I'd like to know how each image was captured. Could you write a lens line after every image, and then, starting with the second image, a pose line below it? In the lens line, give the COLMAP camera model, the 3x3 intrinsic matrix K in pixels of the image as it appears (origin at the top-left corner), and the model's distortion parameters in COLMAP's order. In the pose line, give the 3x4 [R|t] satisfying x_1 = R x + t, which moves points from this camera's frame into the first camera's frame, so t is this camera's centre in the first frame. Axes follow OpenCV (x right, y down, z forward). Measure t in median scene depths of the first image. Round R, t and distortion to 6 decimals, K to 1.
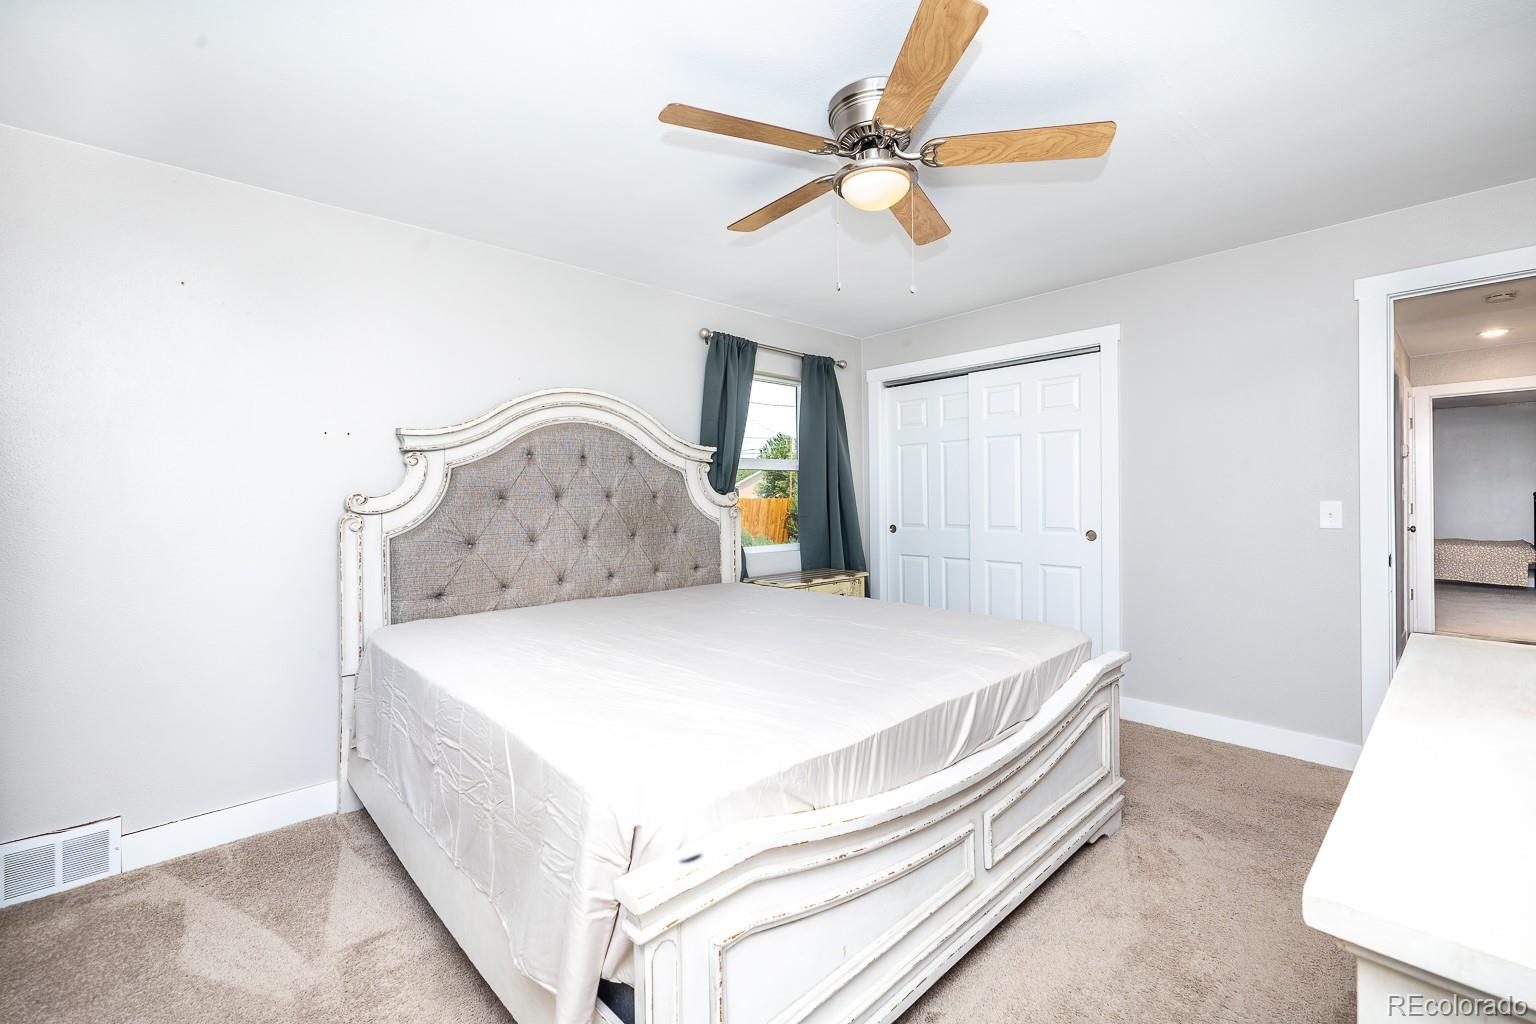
lens RADIAL K [[652.1, 0, 763.8], [0, 652.1, 501.4], [0, 0, 1]] dist [-0.023543, 0.000017]
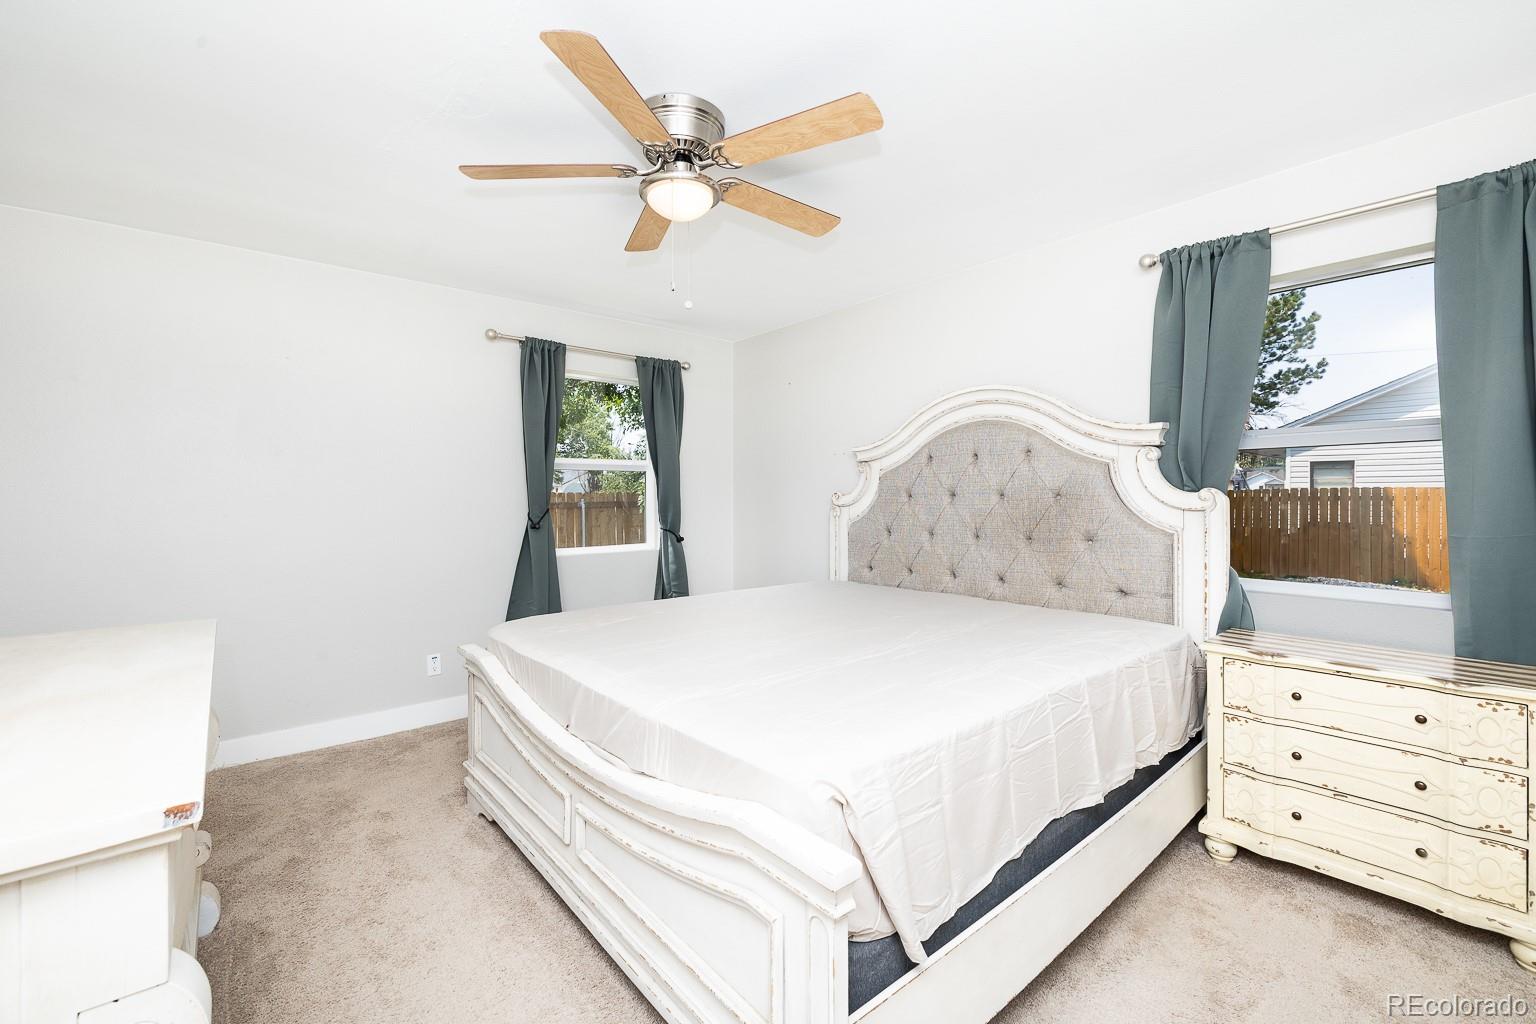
lens RADIAL K [[652.1, 0, 763.8], [0, 652.1, 501.4], [0, 0, 1]] dist [-0.023543, 0.000017]
pose [[-0.051934, 0.017892, -0.998490, 0.706571], [0.002860, 0.999838, 0.017767, -0.015423], [0.998646, -0.001933, -0.051977, 0.696318]]
